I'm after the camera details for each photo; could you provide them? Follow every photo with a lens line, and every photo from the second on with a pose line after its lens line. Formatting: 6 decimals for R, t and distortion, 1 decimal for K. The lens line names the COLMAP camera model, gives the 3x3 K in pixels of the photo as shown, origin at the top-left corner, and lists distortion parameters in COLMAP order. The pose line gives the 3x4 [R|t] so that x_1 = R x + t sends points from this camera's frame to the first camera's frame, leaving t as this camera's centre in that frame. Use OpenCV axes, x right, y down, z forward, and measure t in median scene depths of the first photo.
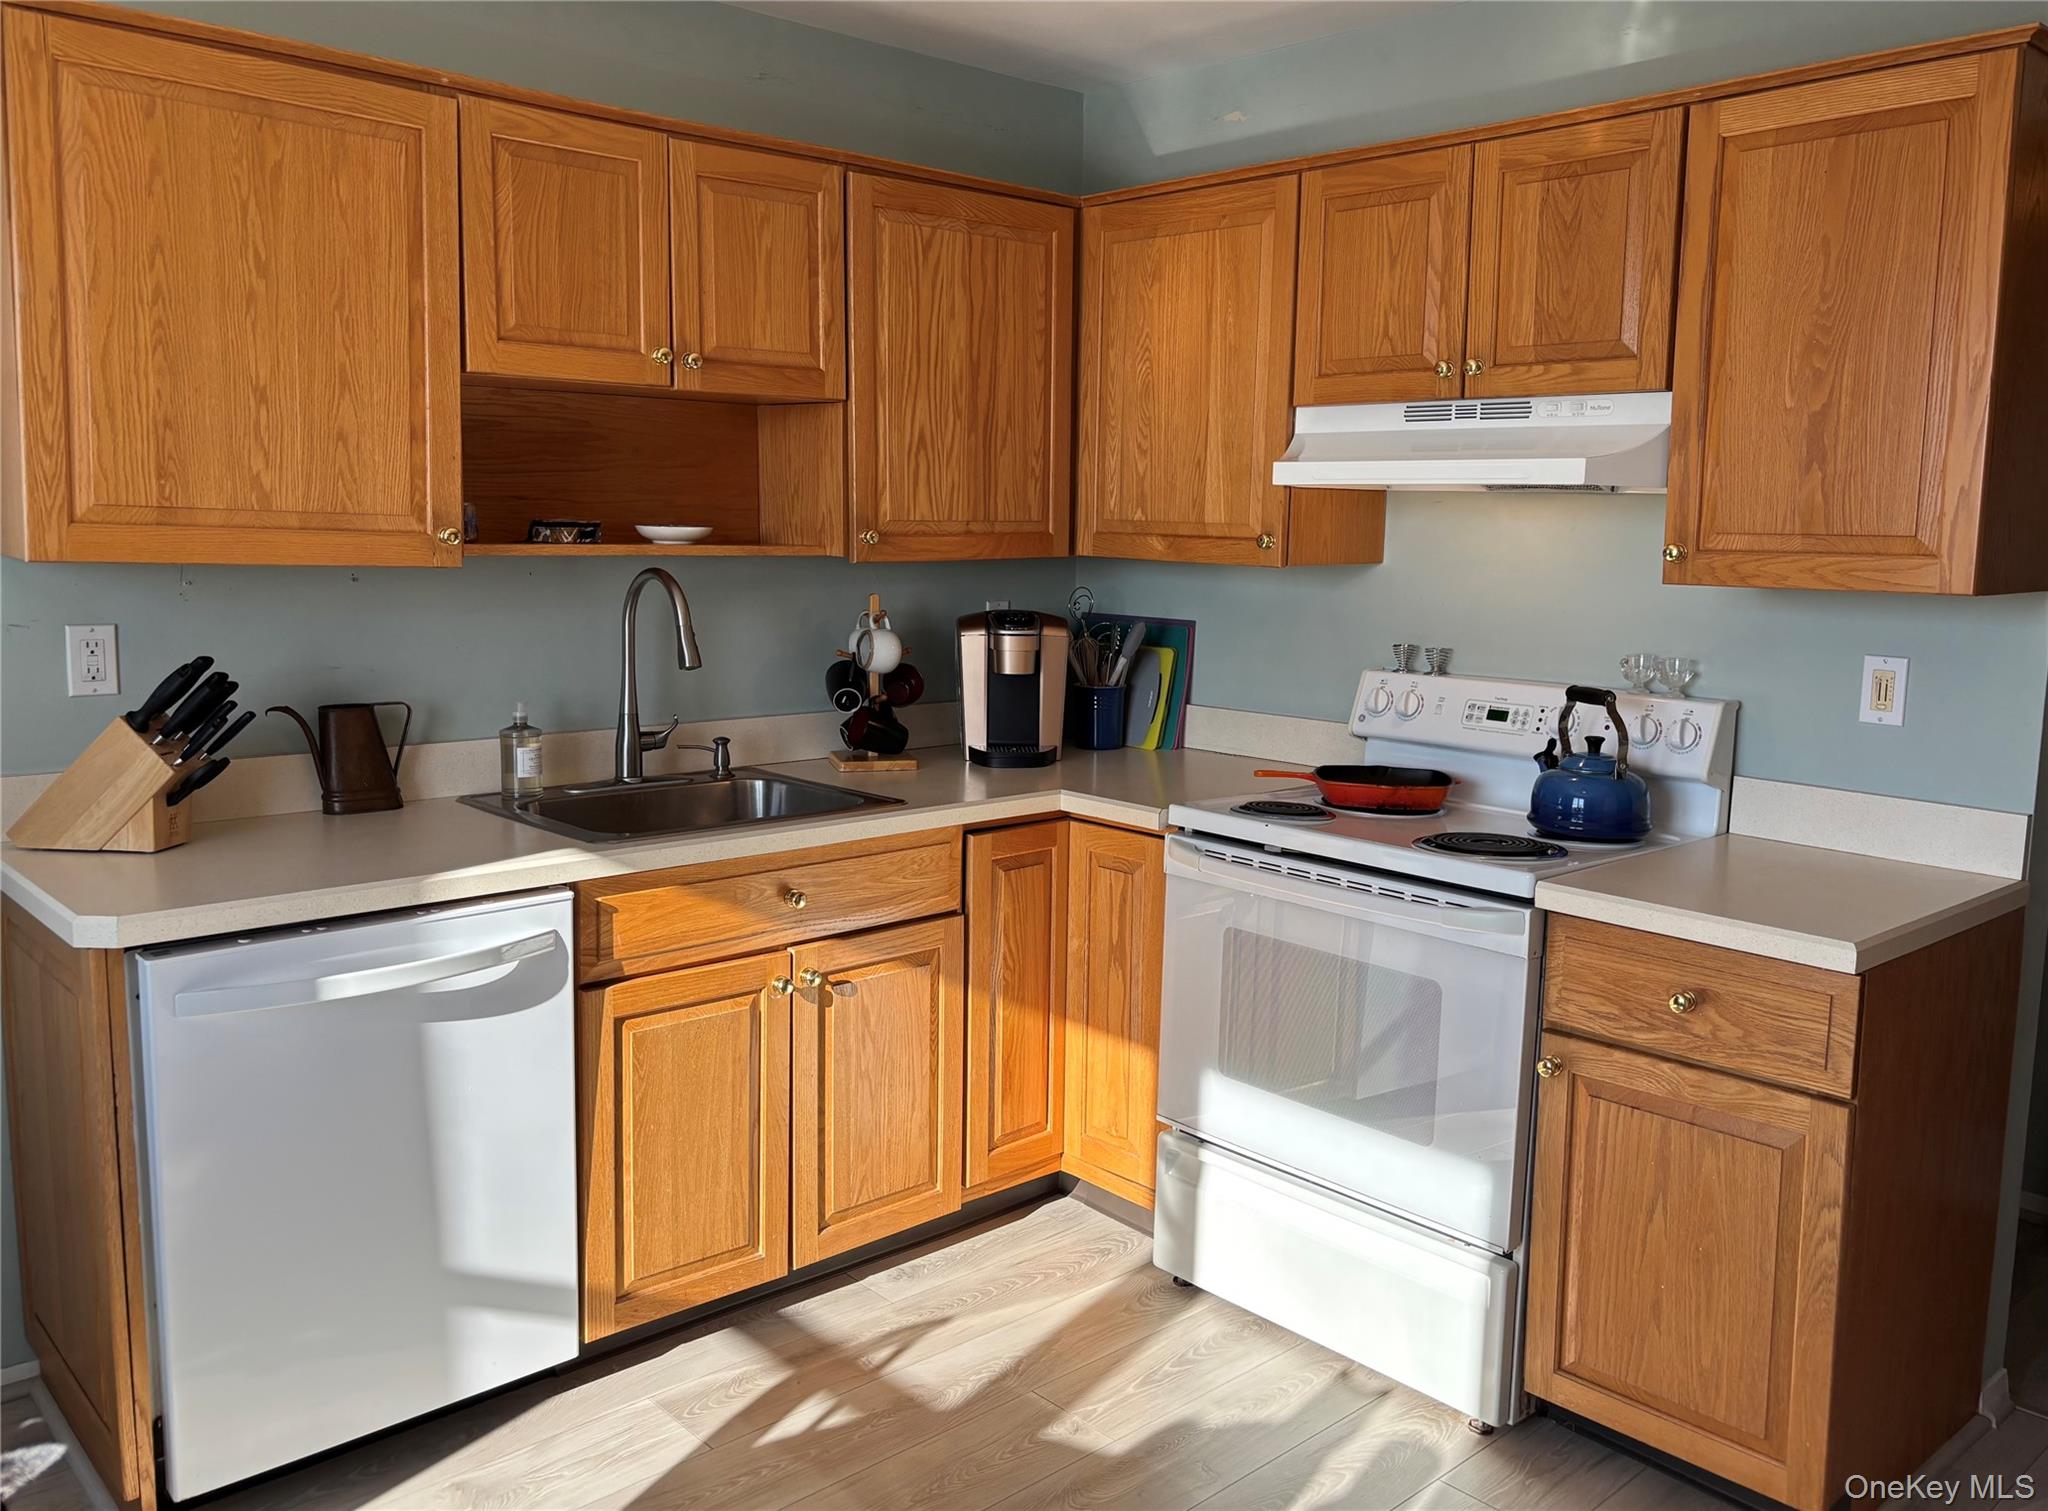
lens RADIAL K [[1670.7, 0, 1023.5], [0, 1670.7, 710.5], [0, 0, 1]] dist [0.045102, 0.000463]
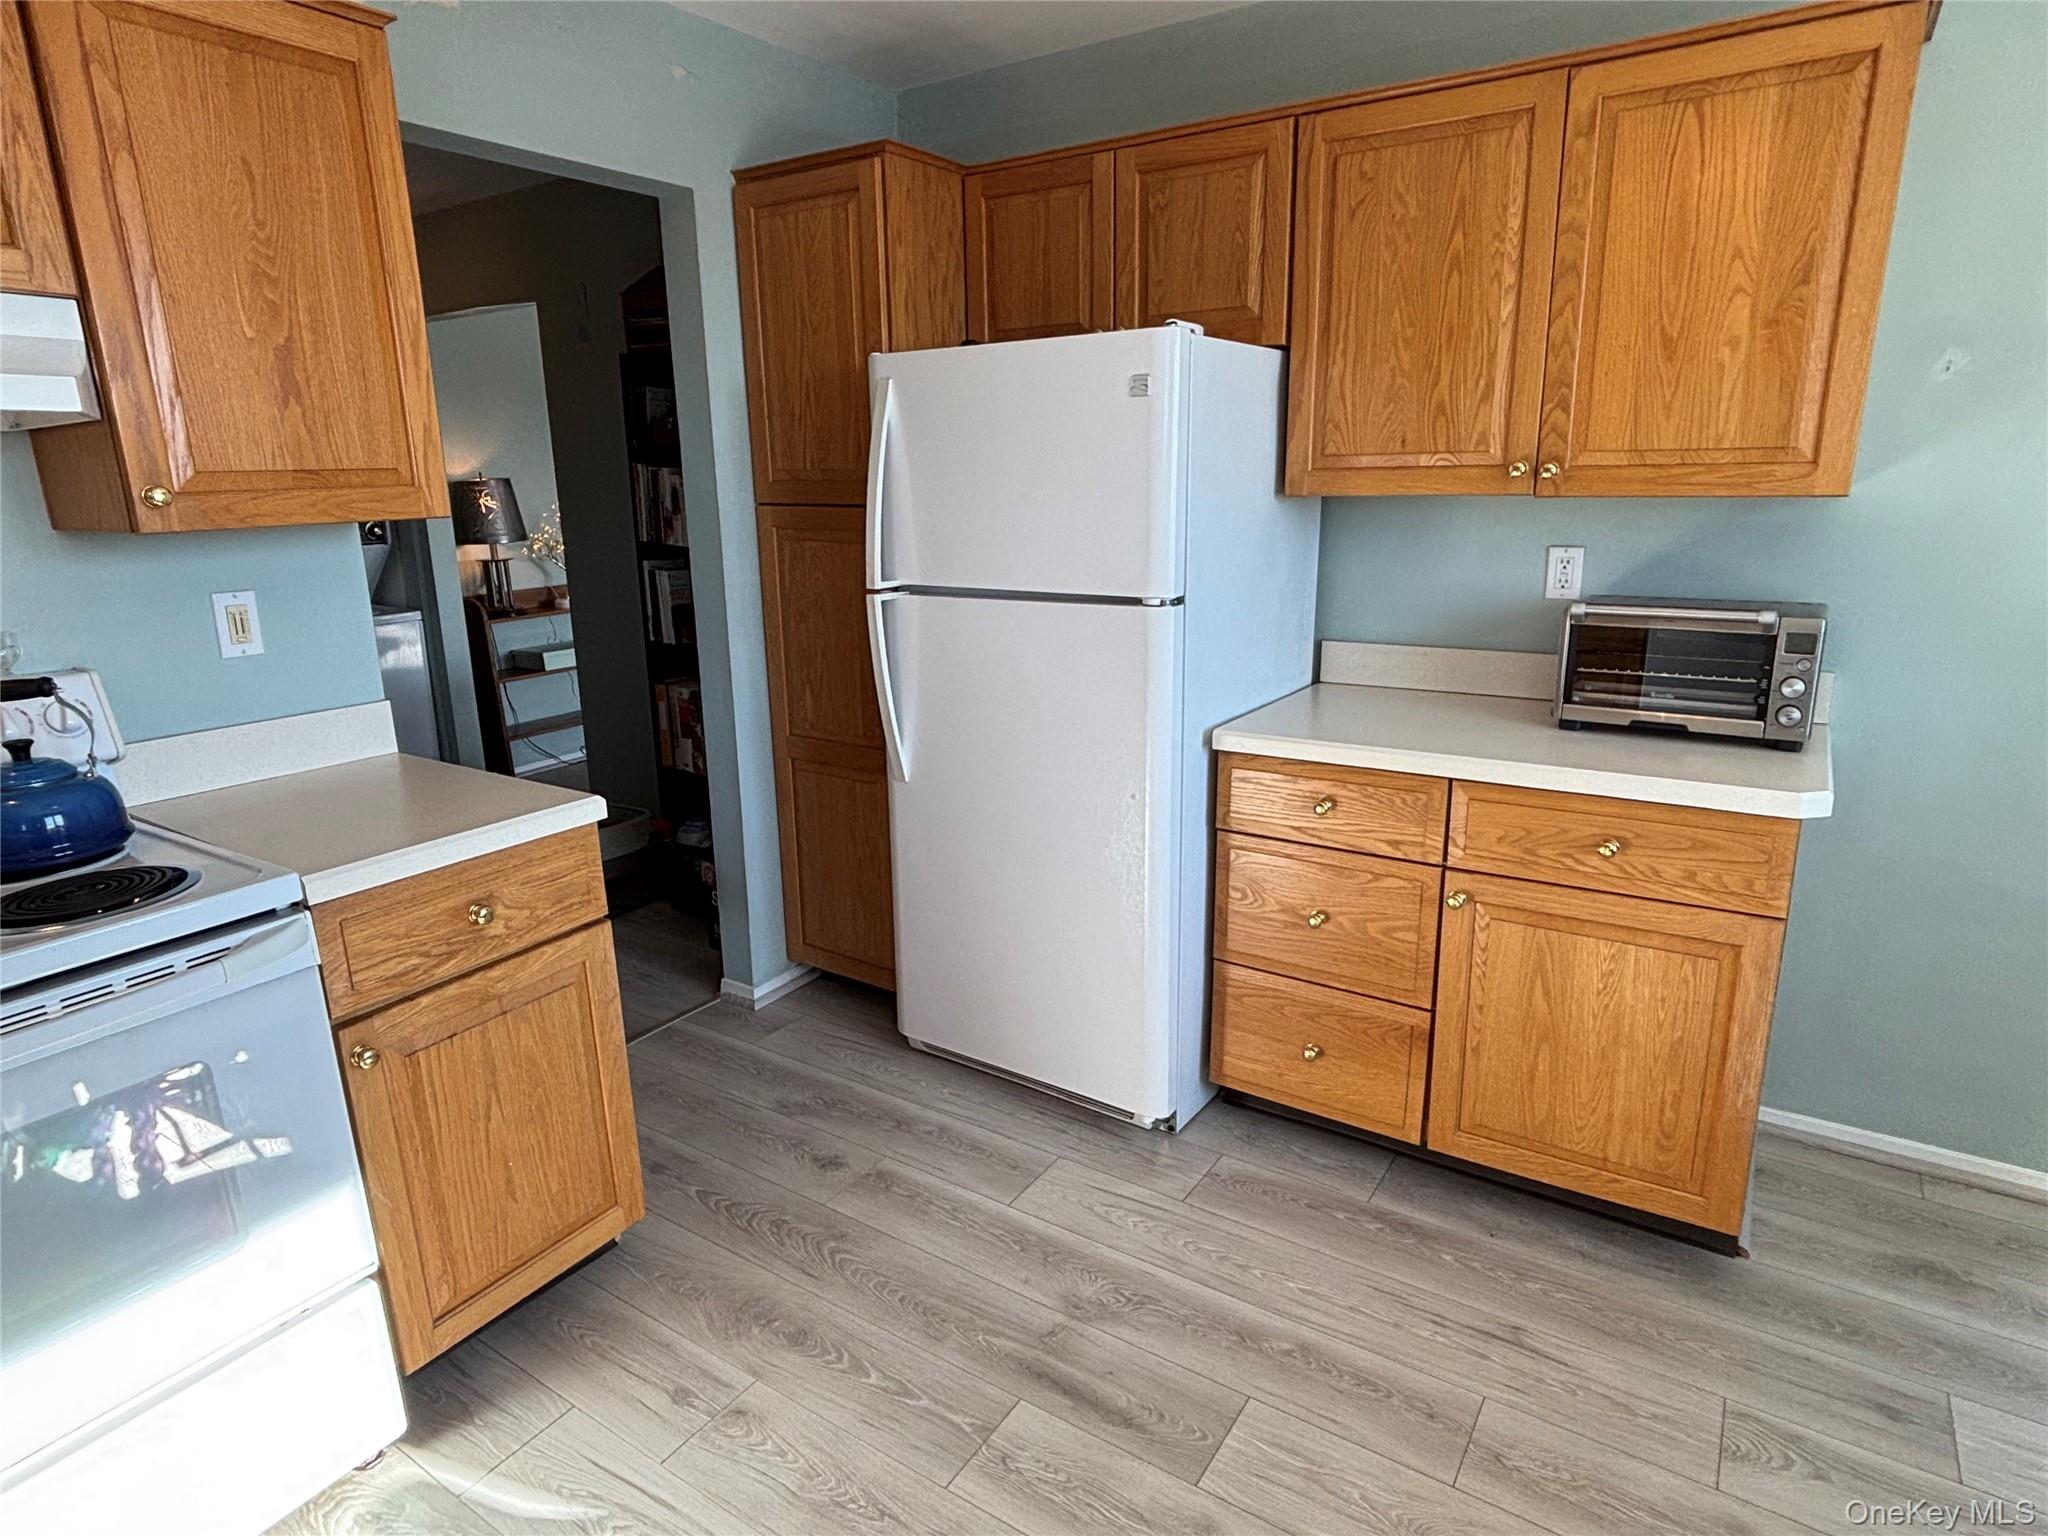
lens RADIAL K [[1184.9, 0, 1024.0], [0, 1184.9, 768.0], [0, 0, 1]] dist [-0.000734, -0.000638]
pose [[-0.245472, -0.253153, 0.935766, -0.359888], [0.135392, 0.946886, 0.291677, -0.084472], [-0.959902, 0.198294, -0.198159, 0.765700]]
